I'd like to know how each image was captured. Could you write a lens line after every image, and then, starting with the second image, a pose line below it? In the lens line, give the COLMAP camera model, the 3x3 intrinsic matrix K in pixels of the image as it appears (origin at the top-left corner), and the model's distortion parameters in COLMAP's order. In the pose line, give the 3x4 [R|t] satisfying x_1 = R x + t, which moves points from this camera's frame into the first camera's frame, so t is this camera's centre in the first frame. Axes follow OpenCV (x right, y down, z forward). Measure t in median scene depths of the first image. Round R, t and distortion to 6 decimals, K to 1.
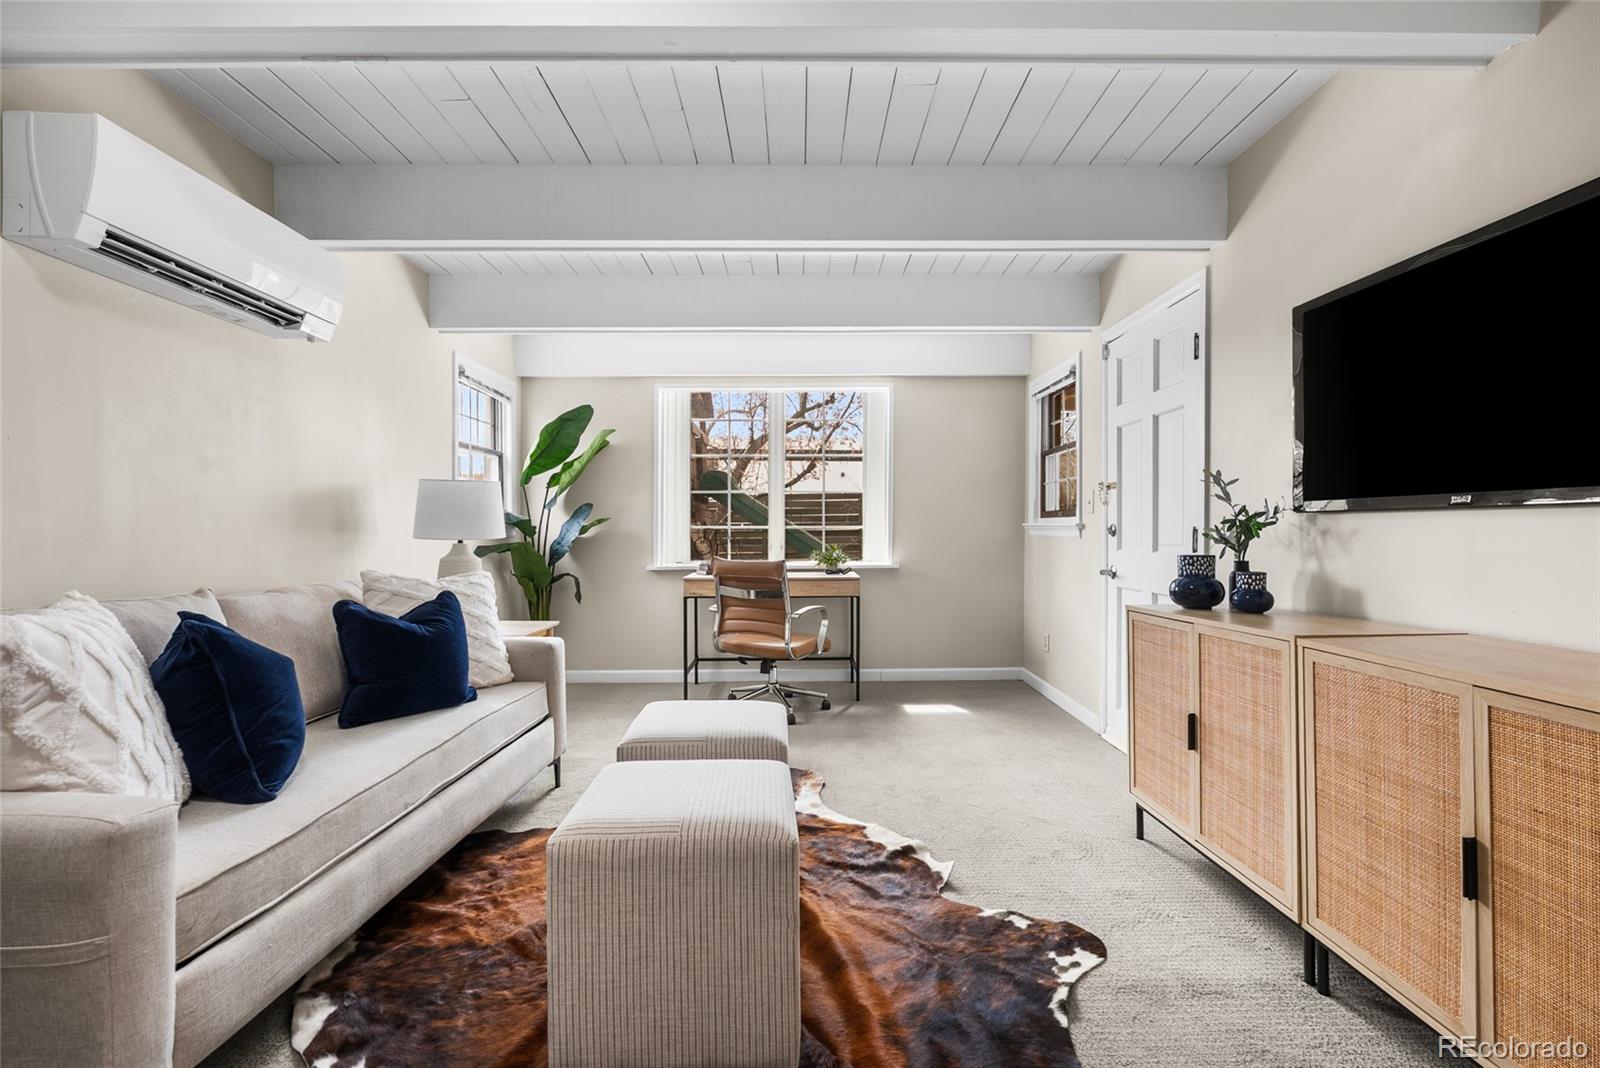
lens RADIAL K [[718.1, 0, 800.4], [0, 718.1, 543.0], [0, 0, 1]] dist [-0.001688, 0.000156]
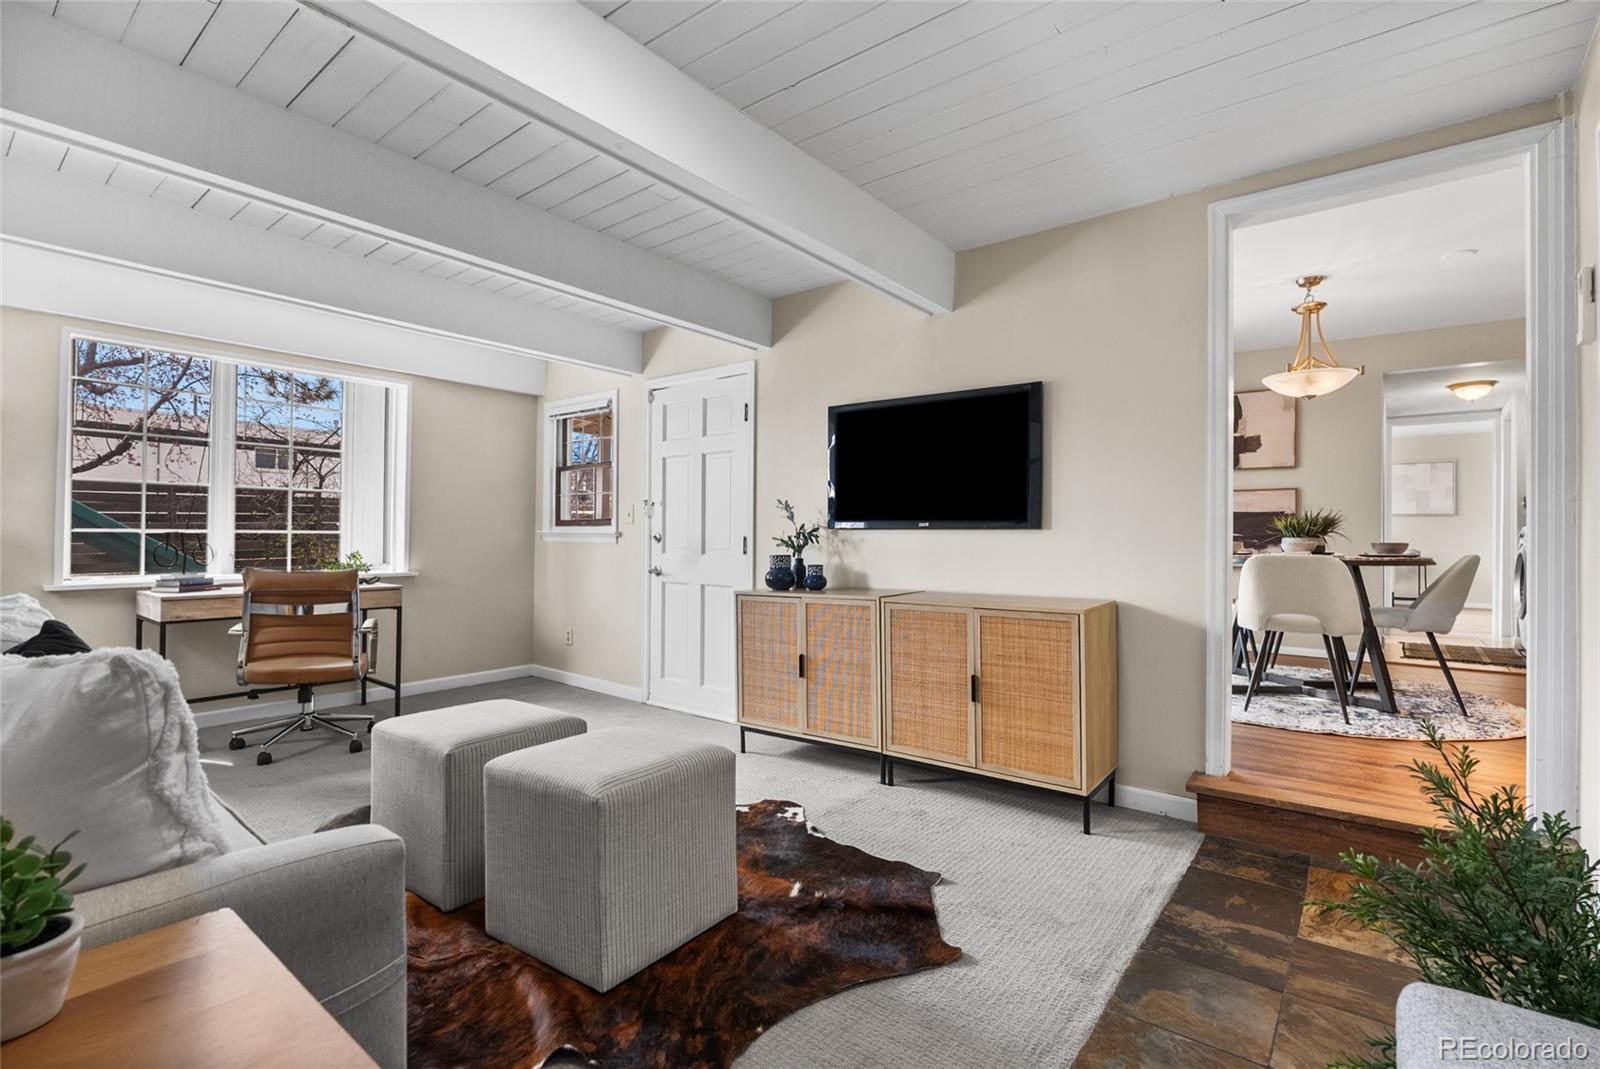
lens RADIAL K [[736.2, 0, 802.1], [0, 736.2, 540.5], [0, 0, 1]] dist [-0.002789, 0.000157]
pose [[0.624298, 0.003074, 0.781180, -0.640417], [0.006119, 0.999942, -0.008825, -0.000253], [-0.781162, 0.010290, 0.624244, -0.021962]]
